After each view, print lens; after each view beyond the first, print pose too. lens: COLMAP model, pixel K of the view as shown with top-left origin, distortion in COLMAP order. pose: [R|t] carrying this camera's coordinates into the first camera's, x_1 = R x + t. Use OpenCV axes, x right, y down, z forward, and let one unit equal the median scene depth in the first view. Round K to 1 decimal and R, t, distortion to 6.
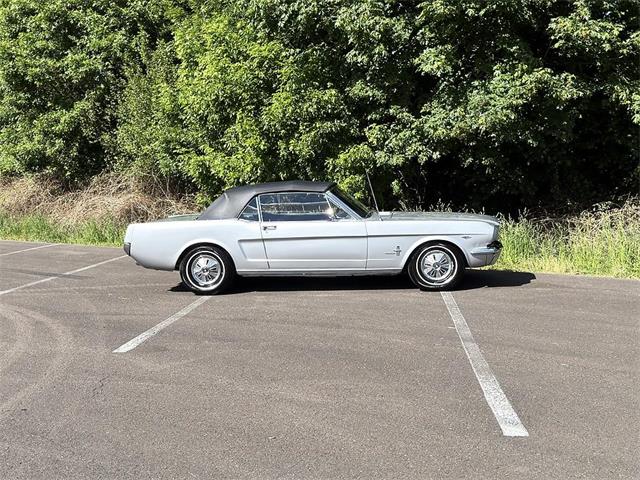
lens RADIAL K [[649.7, 0, 324.4], [0, 649.7, 261.1], [0, 0, 1]] dist [0.099328, 0.000000]
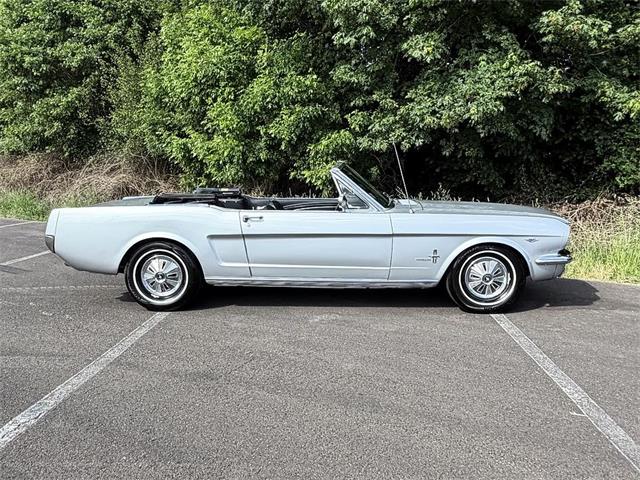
lens RADIAL K [[531.0, 0, 324.9], [0, 531.0, 251.1], [0, 0, 1]] dist [0.020618, -0.044921]
pose [[0.997942, 0.022180, 0.060157, -0.018403], [-0.023981, 0.999280, 0.029396, -0.015875], [-0.059462, -0.030778, 0.997756, 0.190770]]
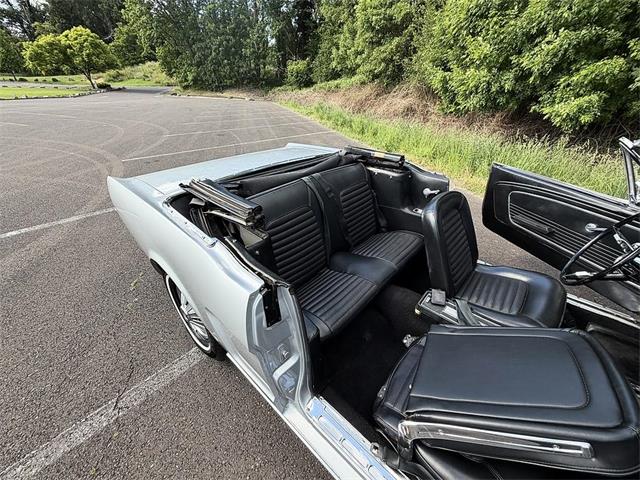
lens RADIAL K [[256.1, 0, 322.7], [0, 256.1, 239.4], [0, 0, 1]] dist [-0.003827, 0.001489]
pose [[0.797106, 0.345054, -0.495540, -0.010730], [-0.120094, 0.894845, 0.429919, -0.054261], [0.591777, -0.283179, 0.754725, 0.427833]]
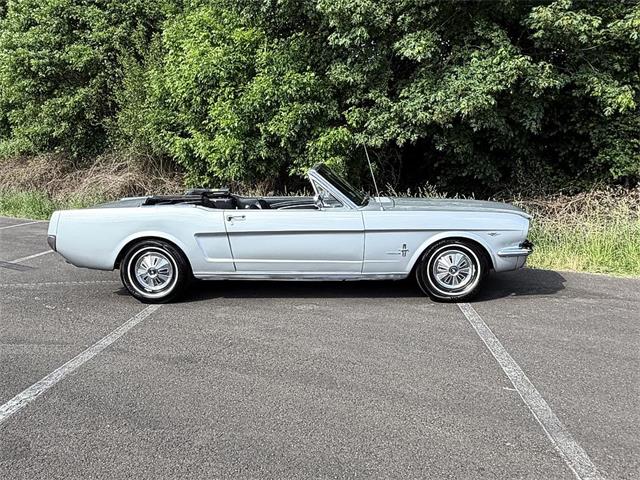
lens RADIAL K [[531.0, 0, 322.0], [0, 531.0, 246.2], [0, 0, 1]] dist [0.020618, -0.044921]
pose [[0.999221, 0.009395, 0.038323, -0.003357], [-0.010593, 0.999458, 0.031183, -0.017378], [-0.038009, -0.031564, 0.998779, 0.168423]]
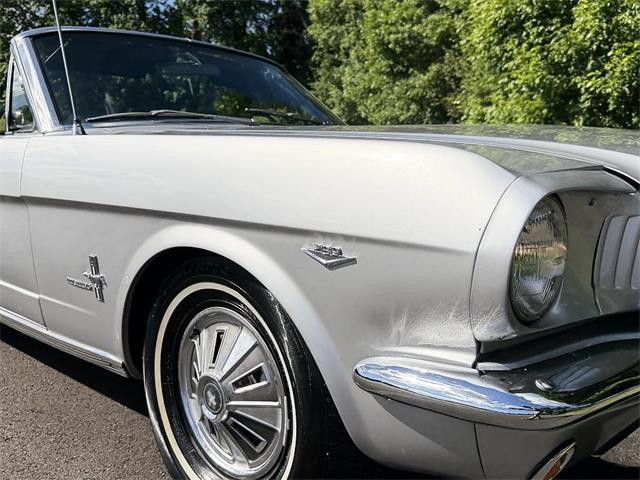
lens RADIAL K [[597.7, 0, 326.5], [0, 597.7, 243.7], [0, 0, 1]] dist [0.025467, 0.000000]
pose [[0.794230, 0.118800, -0.595890, 0.127584], [-0.106571, 0.992734, 0.055875, -0.020344], [0.598198, 0.019127, 0.801120, 0.394896]]
